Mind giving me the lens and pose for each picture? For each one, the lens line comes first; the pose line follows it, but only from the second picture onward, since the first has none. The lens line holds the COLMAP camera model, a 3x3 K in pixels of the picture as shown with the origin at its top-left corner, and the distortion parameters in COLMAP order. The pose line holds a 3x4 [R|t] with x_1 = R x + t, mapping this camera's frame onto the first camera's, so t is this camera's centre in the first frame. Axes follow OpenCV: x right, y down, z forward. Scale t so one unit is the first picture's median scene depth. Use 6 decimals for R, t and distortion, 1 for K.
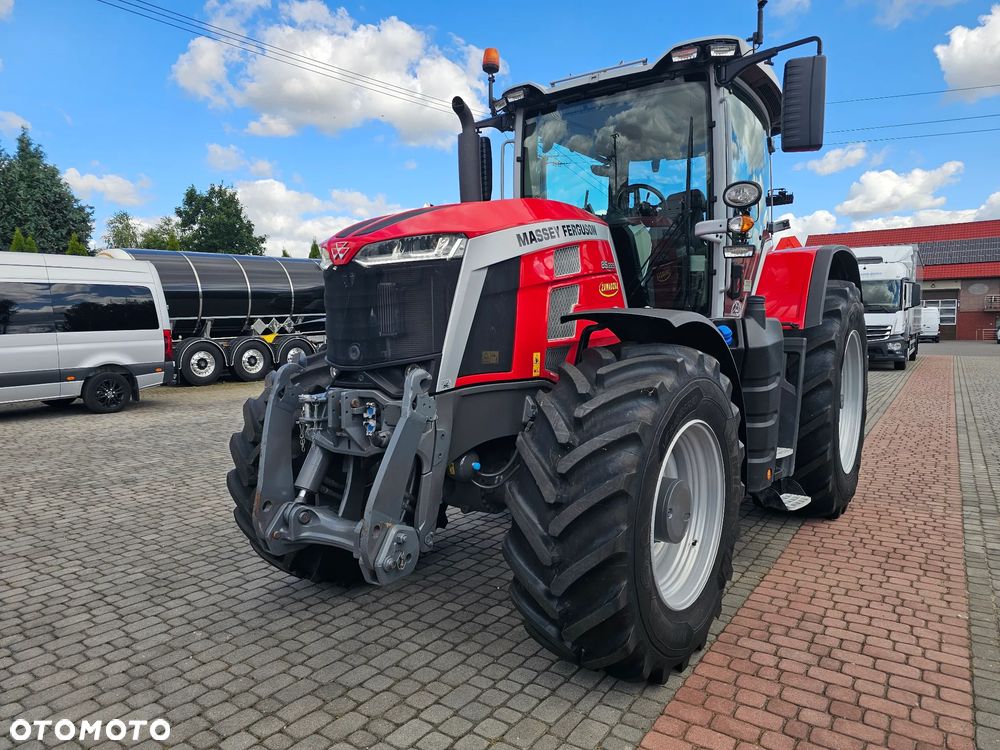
lens RADIAL K [[666.7, 0, 520.2], [0, 666.7, 378.1], [0, 0, 1]] dist [0.040246, -0.027008]
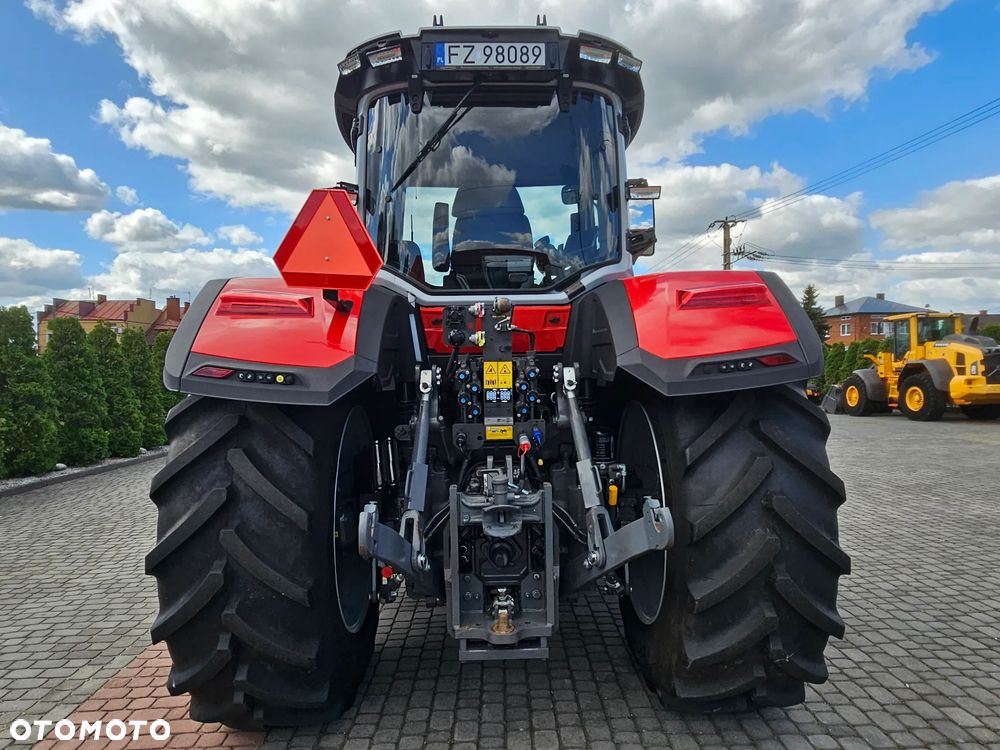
lens RADIAL K [[666.7, 0, 492.6], [0, 666.7, 369.2], [0, 0, 1]] dist [0.040246, -0.027008]
pose [[-0.812611, 0.010953, -0.582704, 0.948742], [-0.033953, 0.997236, 0.066095, -0.224299], [0.581817, 0.073494, -0.809992, 2.341088]]
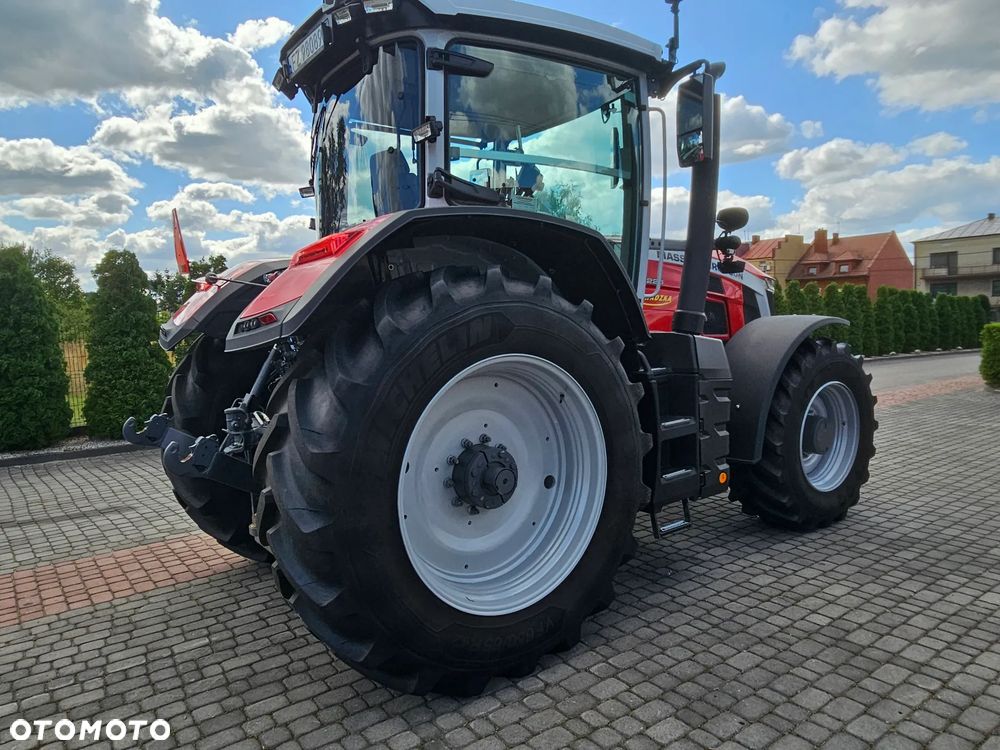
lens RADIAL K [[666.7, 0, 504.2], [0, 666.7, 383.5], [0, 0, 1]] dist [0.040246, -0.027008]
pose [[-0.945329, -0.001701, 0.326113, -0.134161], [0.058143, 0.983086, 0.173671, -0.242325], [-0.320892, 0.183137, -0.929241, 2.520877]]
